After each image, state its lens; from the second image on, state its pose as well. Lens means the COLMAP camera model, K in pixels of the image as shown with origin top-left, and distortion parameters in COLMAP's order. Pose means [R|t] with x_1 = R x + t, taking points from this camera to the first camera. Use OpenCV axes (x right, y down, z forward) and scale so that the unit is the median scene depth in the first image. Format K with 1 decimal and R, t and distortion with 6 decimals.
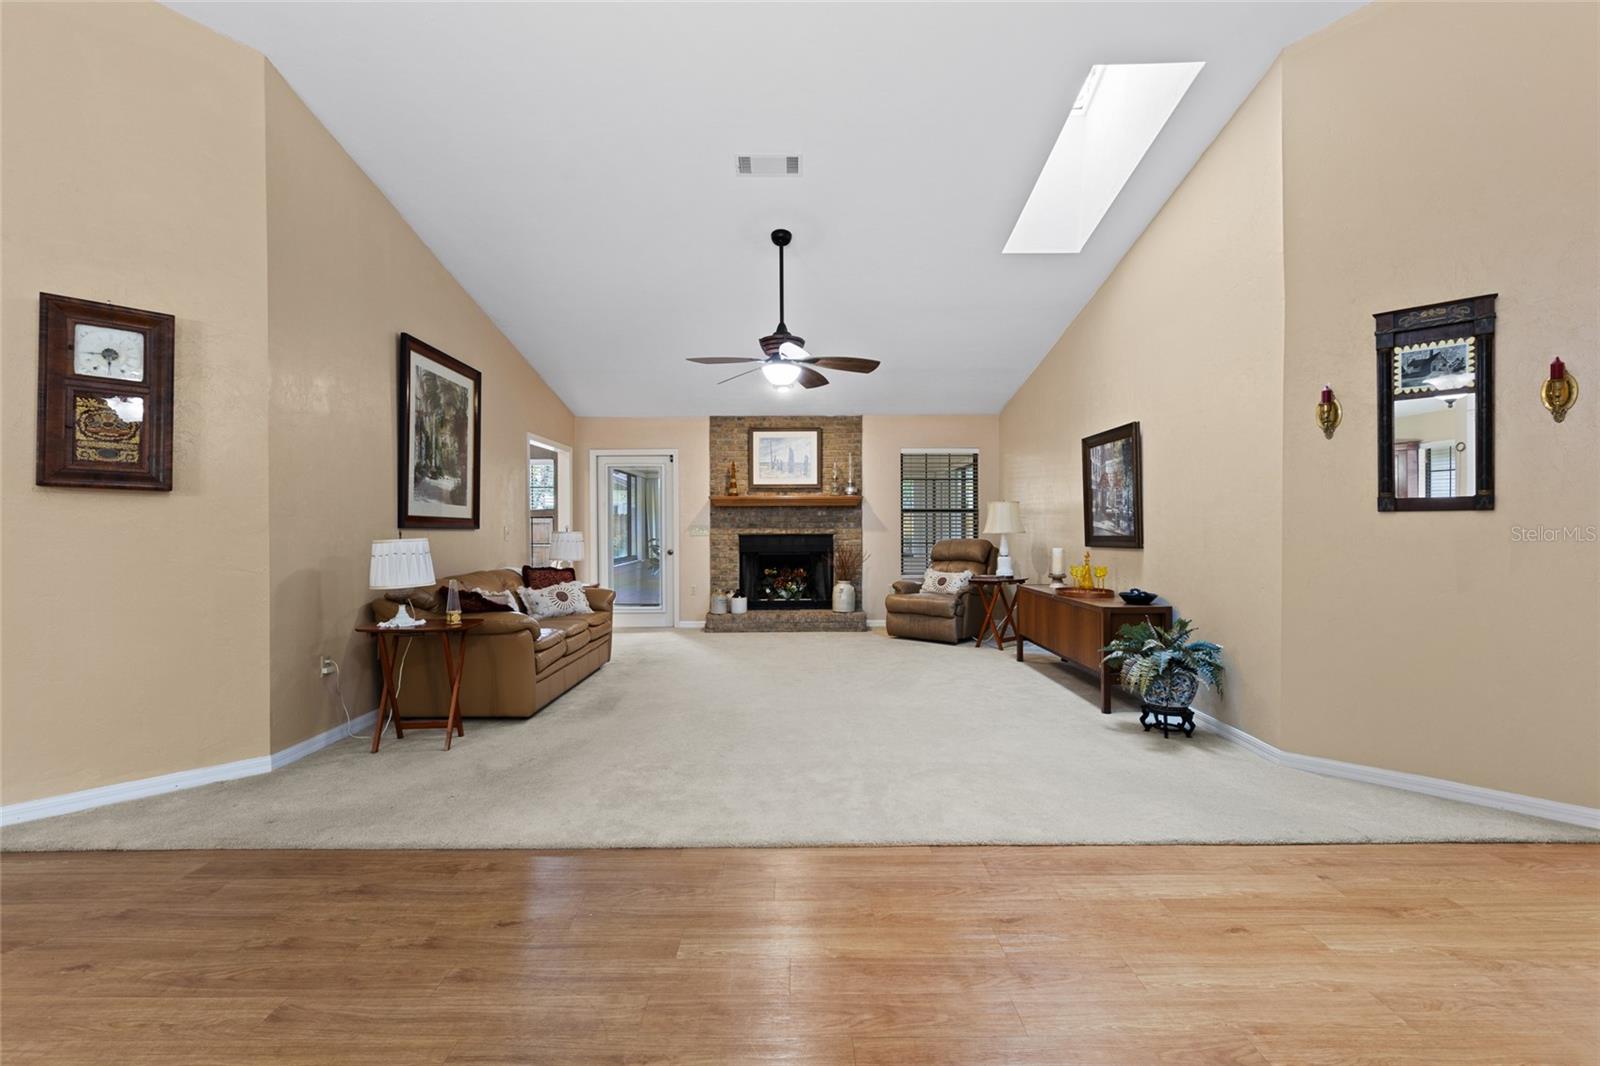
lens RADIAL K [[721.9, 0, 784.4], [0, 721.9, 532.2], [0, 0, 1]] dist [0.010915, -0.001141]
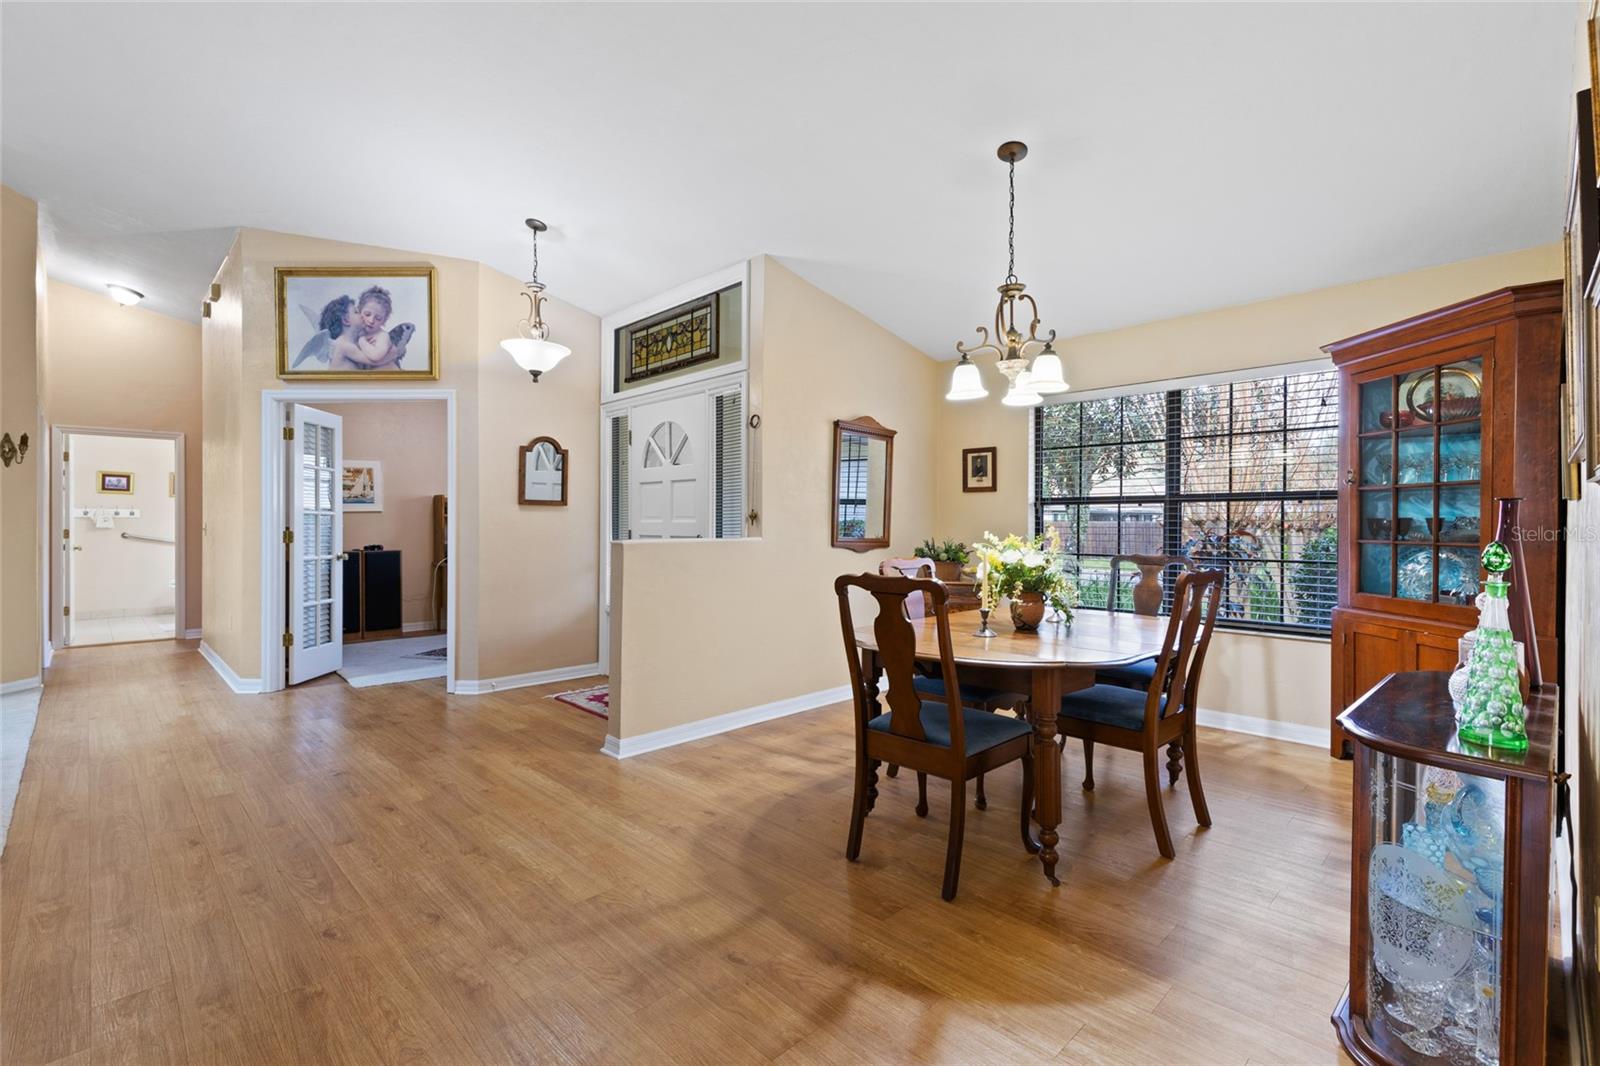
lens RADIAL K [[721.9, 0, 797.0], [0, 721.9, 527.3], [0, 0, 1]] dist [0.010915, -0.001141]
pose [[-0.703236, 0.001719, 0.710954, -0.553330], [0.012354, 0.999876, 0.009802, 0.000071], [-0.710849, 0.015676, -0.703170, 0.314730]]
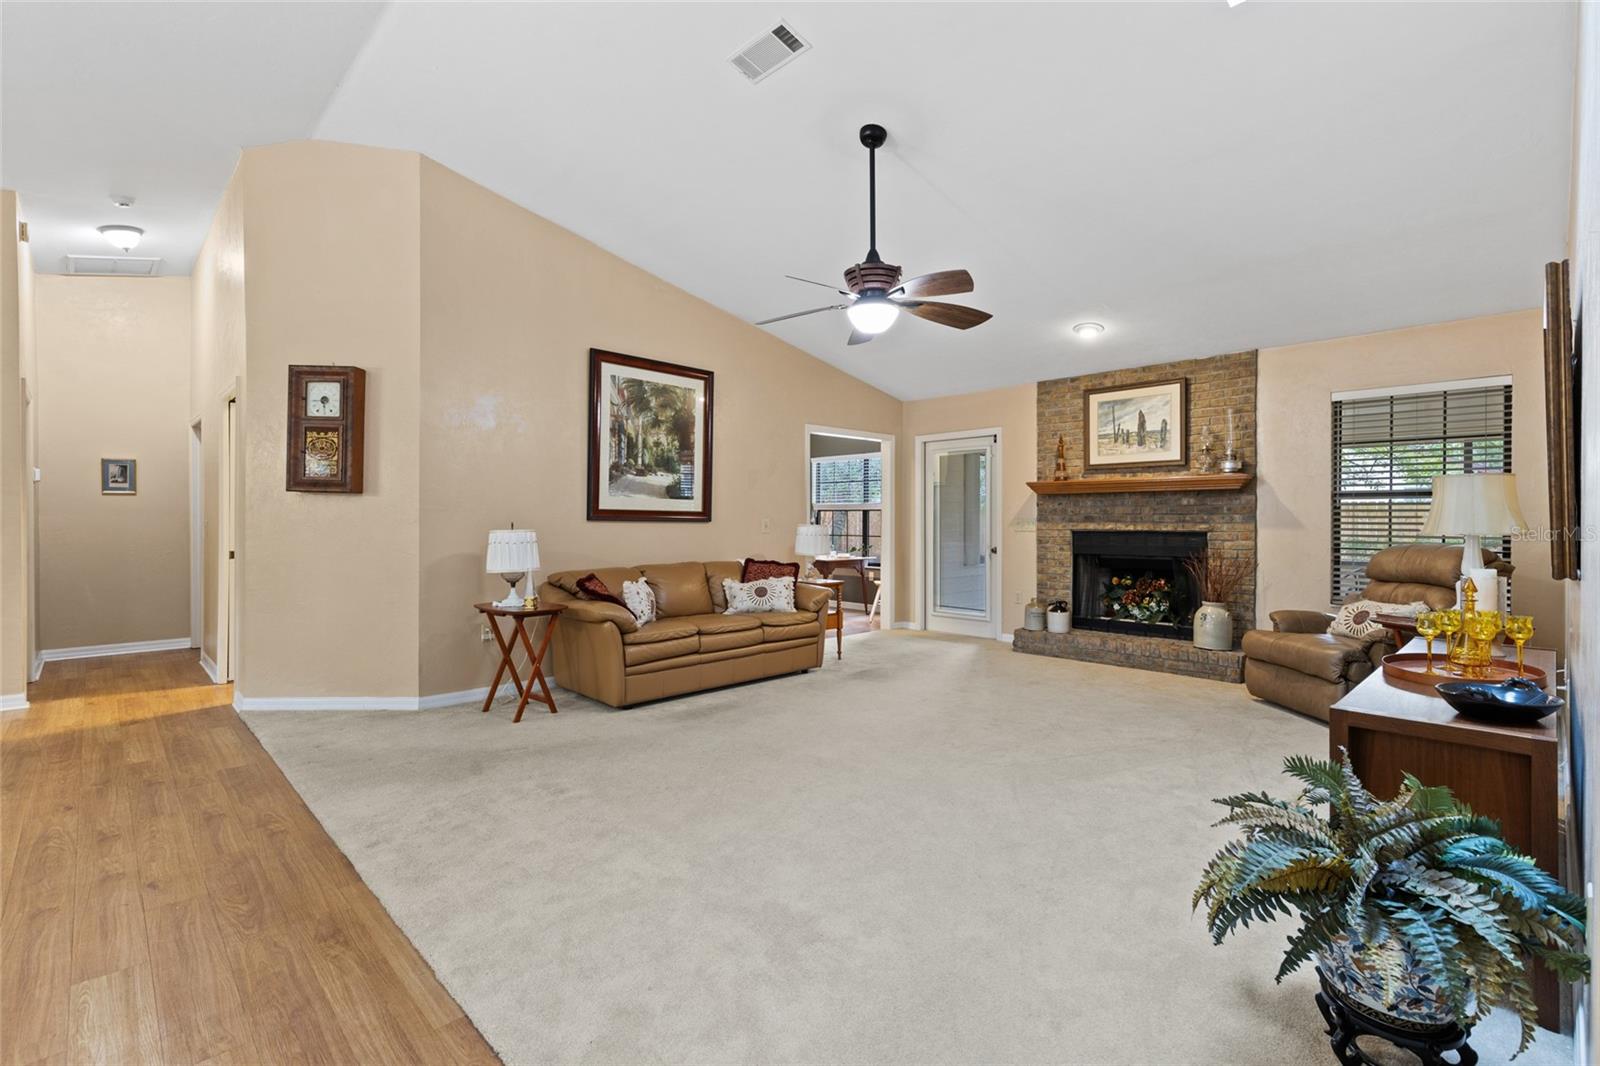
lens RADIAL K [[721.9, 0, 789.3], [0, 721.9, 523.5], [0, 0, 1]] dist [0.010915, -0.001141]
pose [[0.696501, 0.007816, -0.717514, 0.294596], [-0.008447, 0.999961, 0.002693, -0.003931], [0.717507, 0.004185, 0.696539, 0.255559]]
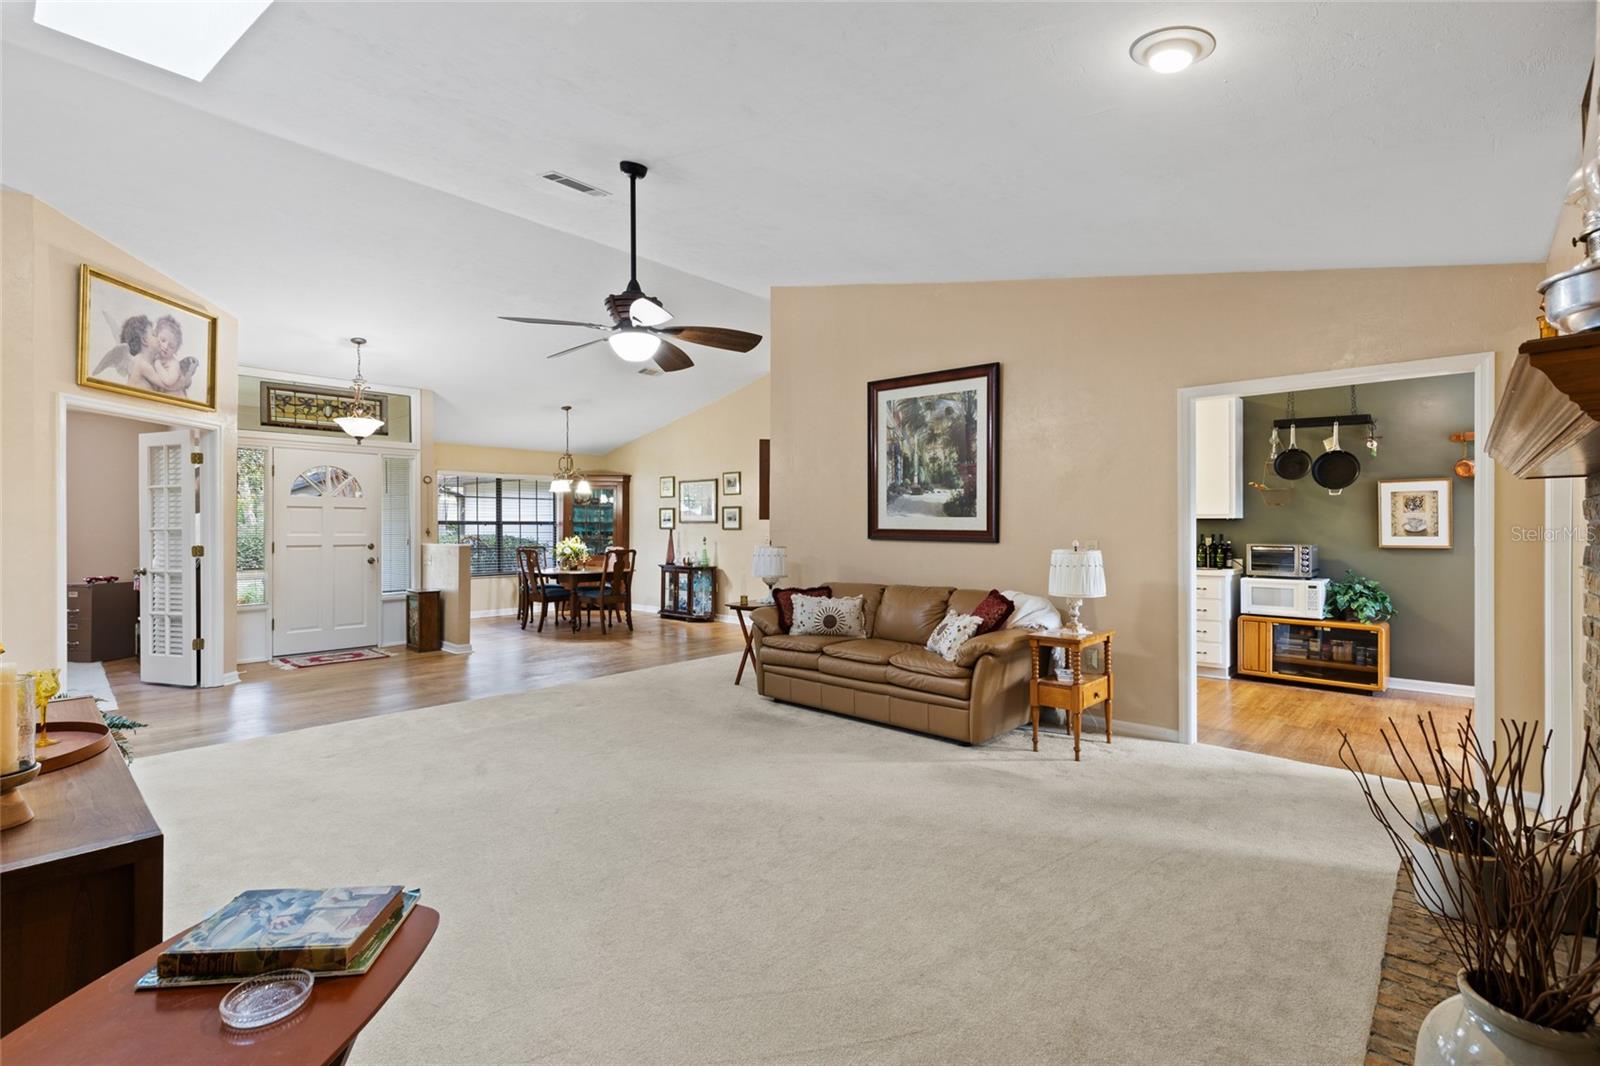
lens RADIAL K [[721.9, 0, 796.2], [0, 721.9, 523.2], [0, 0, 1]] dist [0.010915, -0.001141]
pose [[-0.675258, 0.002461, -0.737578, 0.277473], [-0.003054, 0.999977, 0.006132, -0.023546], [0.737576, 0.006393, -0.675234, 1.022120]]
